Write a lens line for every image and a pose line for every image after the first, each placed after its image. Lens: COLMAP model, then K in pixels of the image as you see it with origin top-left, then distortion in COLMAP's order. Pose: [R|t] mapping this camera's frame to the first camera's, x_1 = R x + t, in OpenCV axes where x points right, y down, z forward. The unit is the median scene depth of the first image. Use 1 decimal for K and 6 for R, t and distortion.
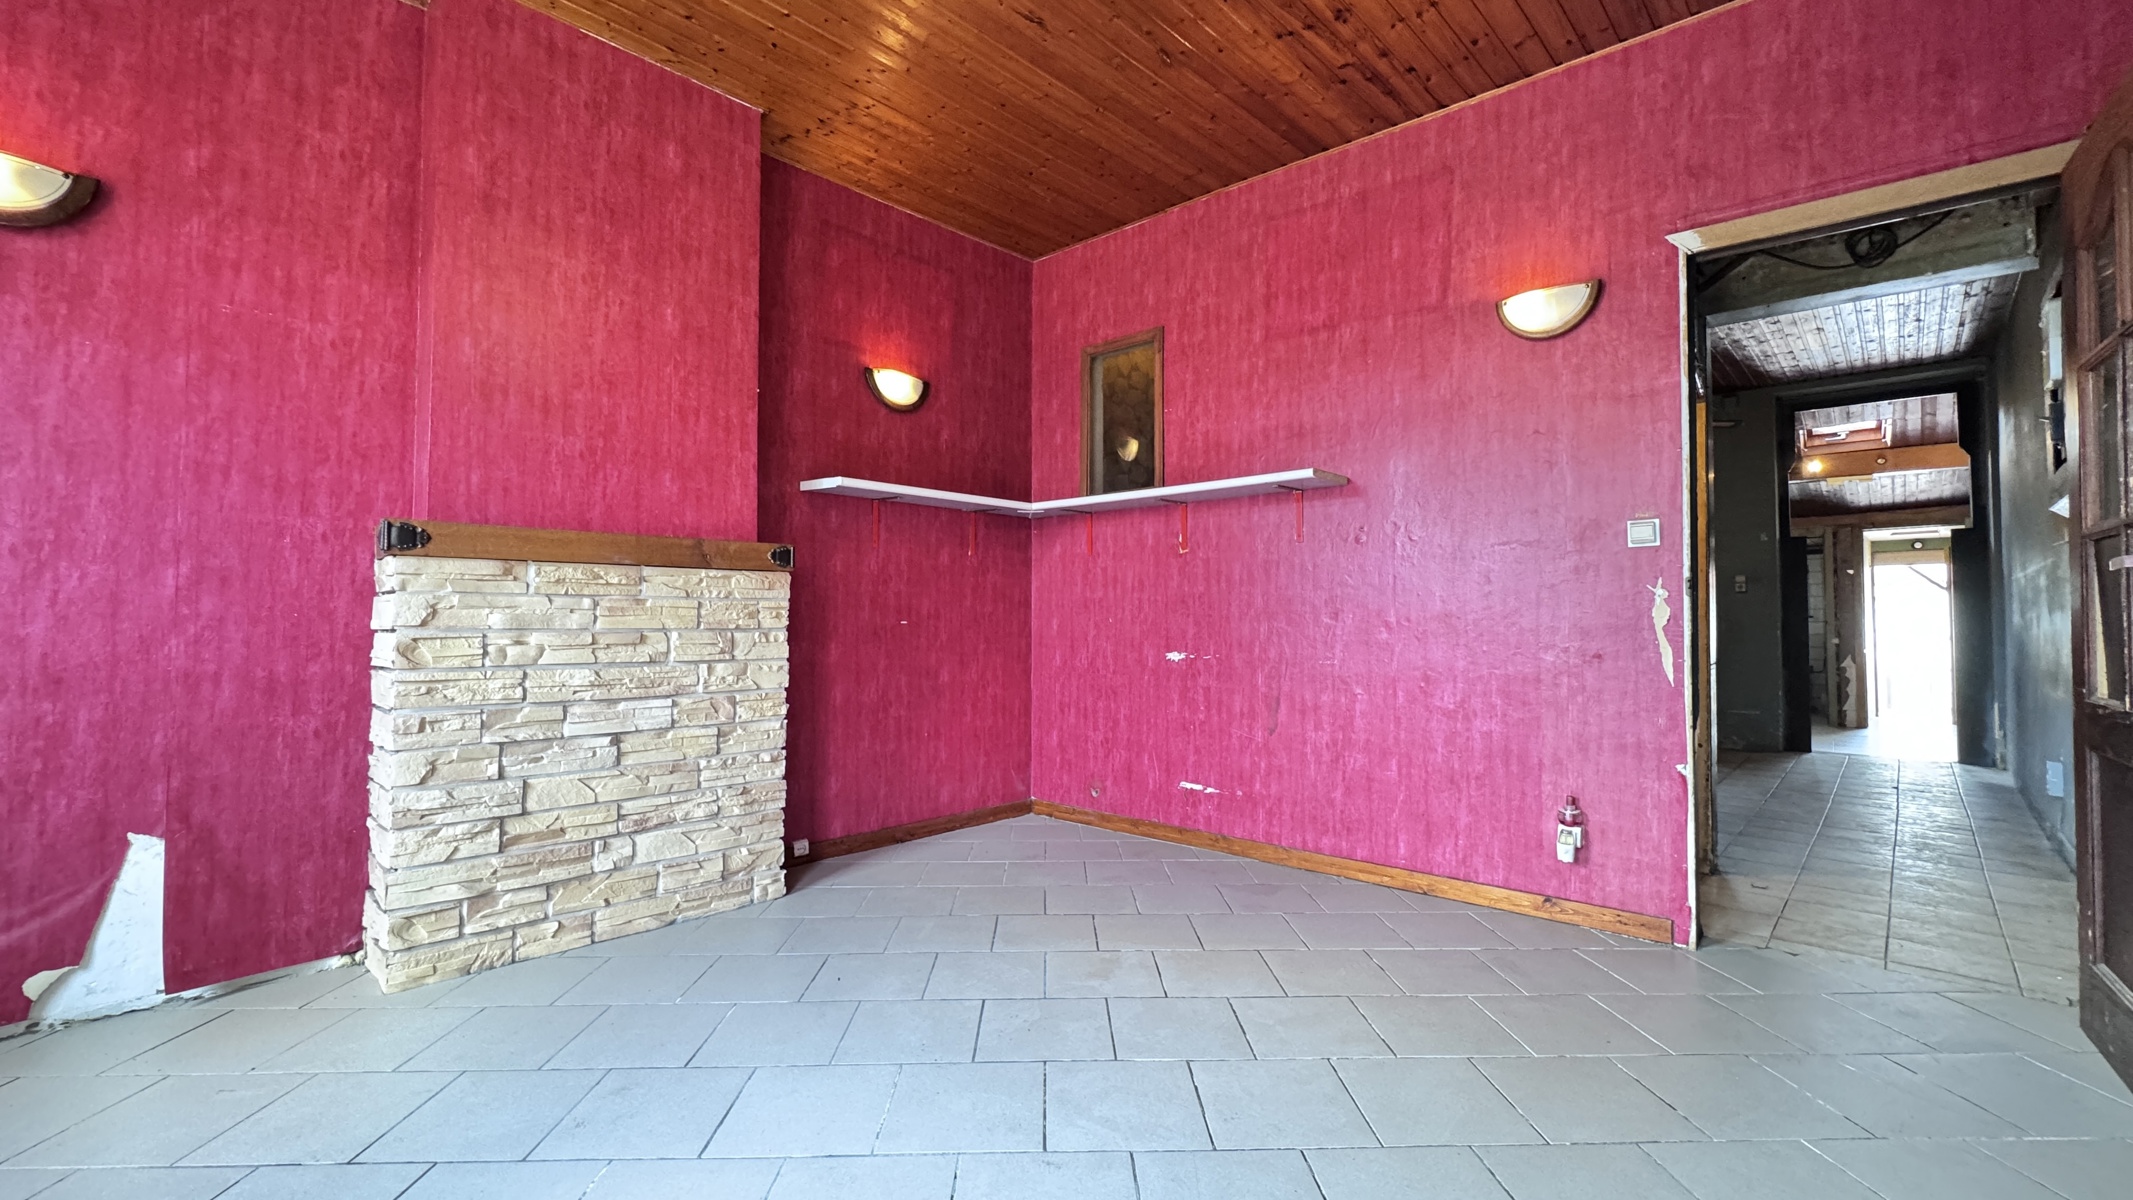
lens RADIAL K [[845.7, 0, 1067.6], [0, 845.7, 598.5], [0, 0, 1]] dist [-0.003935, -0.000086]
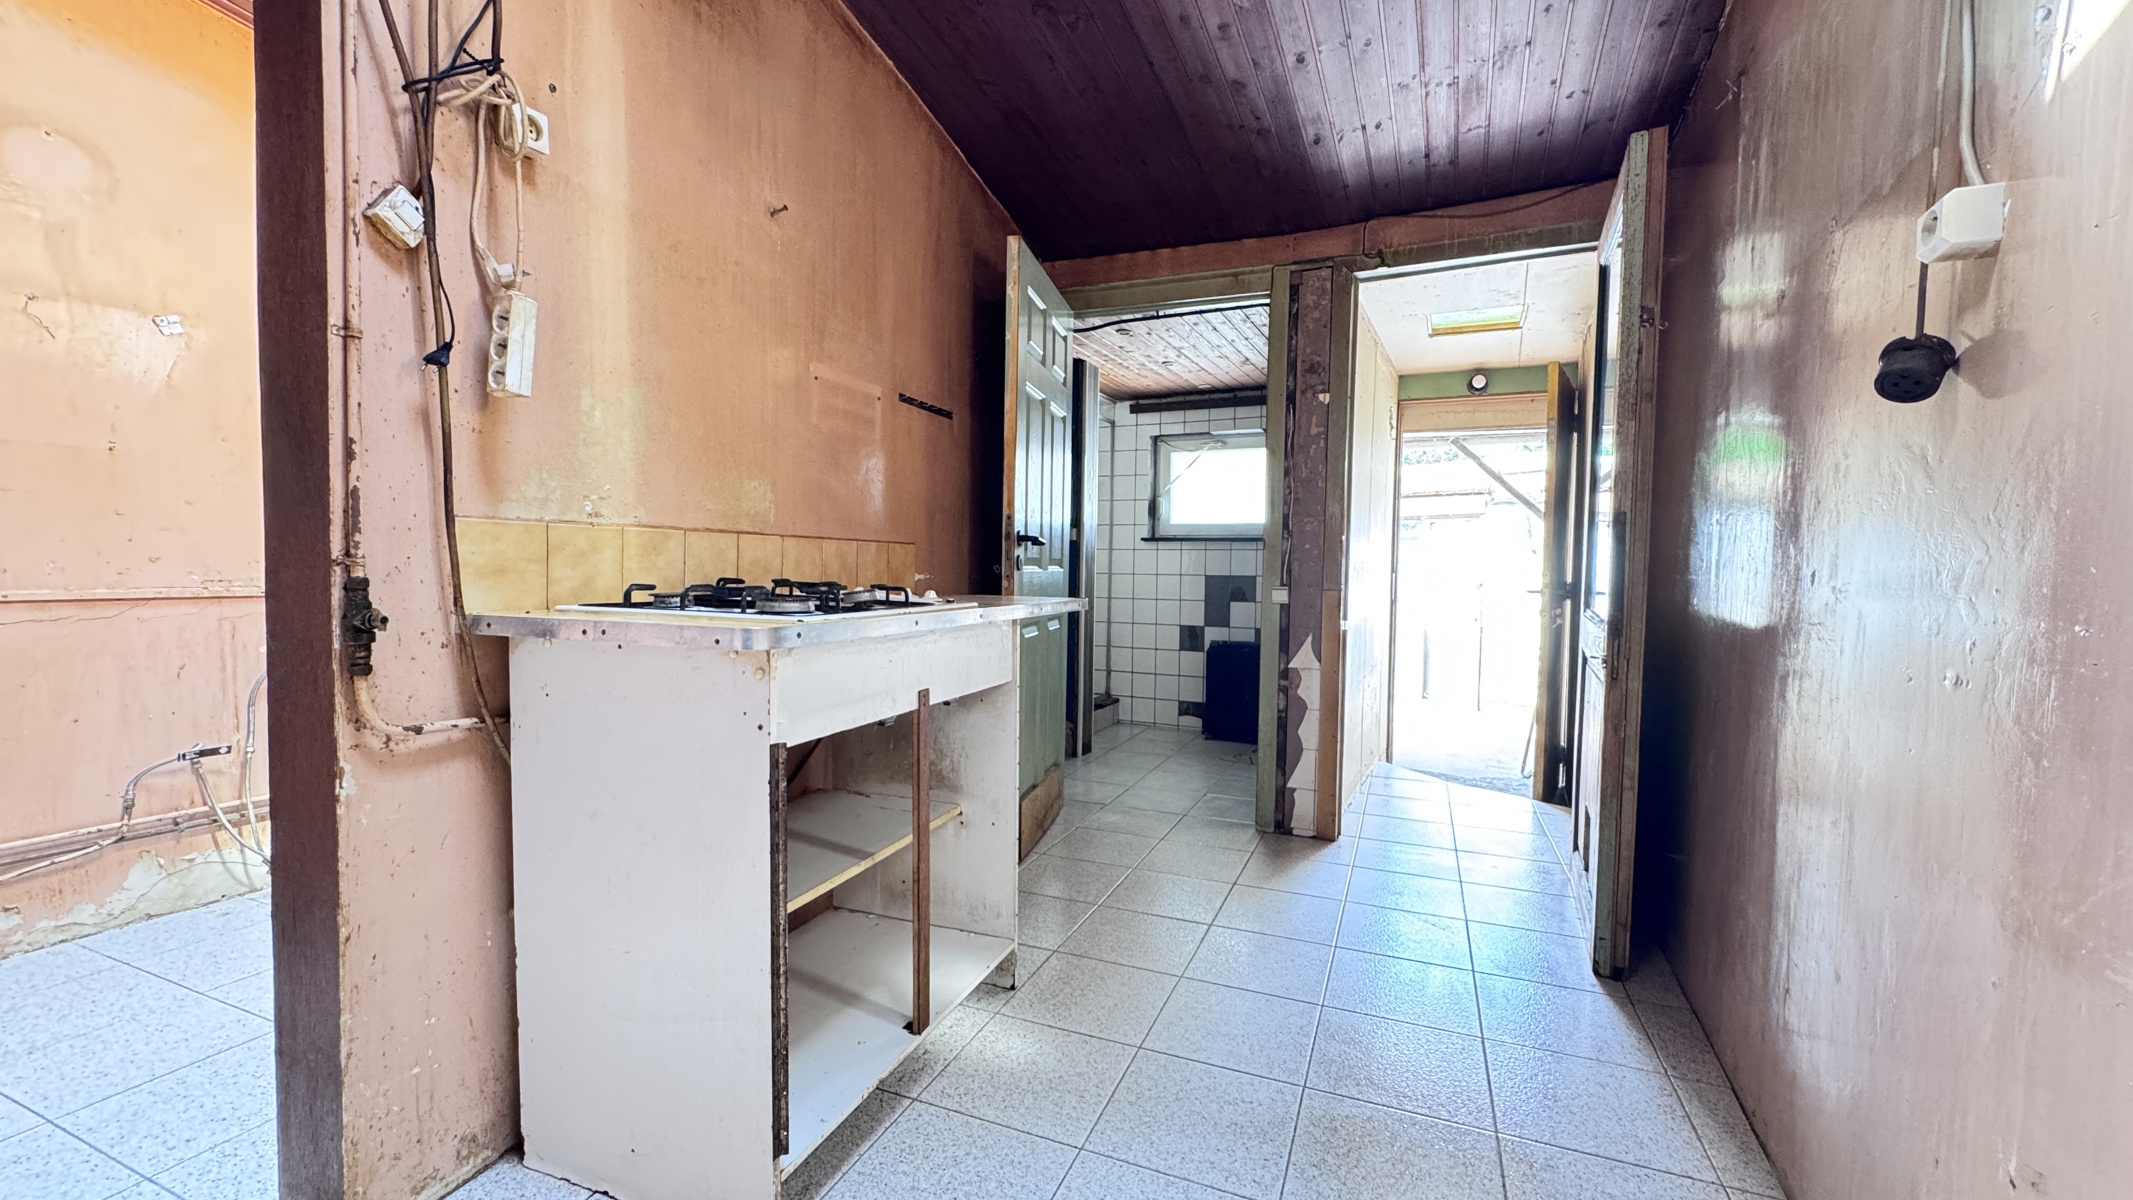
lens RADIAL K [[845.7, 0, 1071.9], [0, 845.7, 596.2], [0, 0, 1]] dist [-0.003935, -0.000086]
pose [[0.940948, 0.005600, 0.338504, 0.592415], [-0.031142, 0.997056, 0.070072, 0.023614], [-0.337115, -0.076476, 0.938352, 0.582030]]
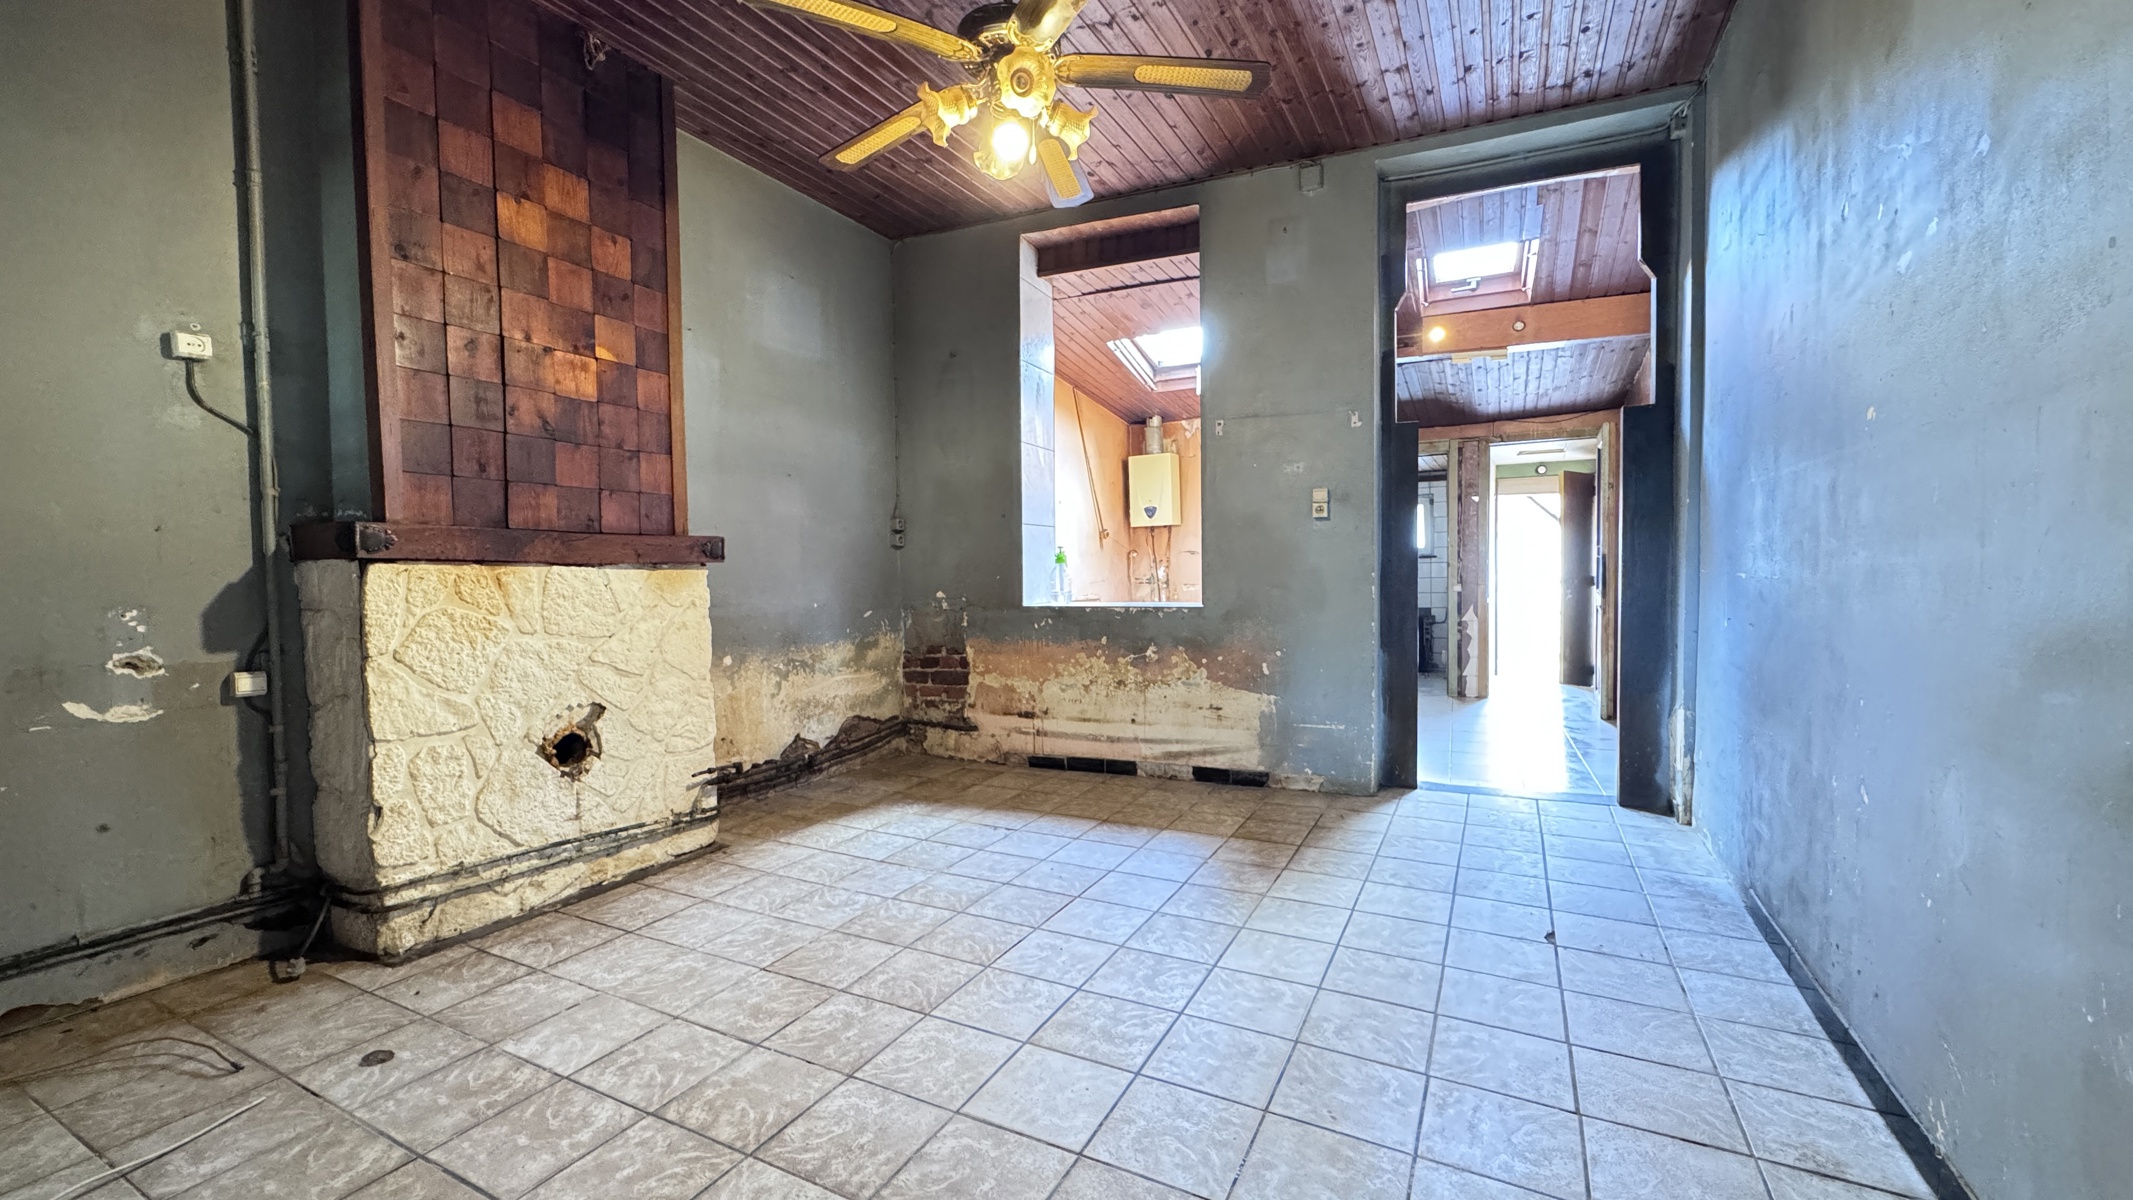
lens RADIAL K [[845.7, 0, 1065.1], [0, 845.7, 602.5], [0, 0, 1]] dist [-0.003935, -0.000086]
pose [[0.955292, -0.027648, 0.294369, 0.278483], [0.006773, 0.997403, 0.071699, 0.004081], [-0.295587, -0.066500, 0.952998, 0.301666]]
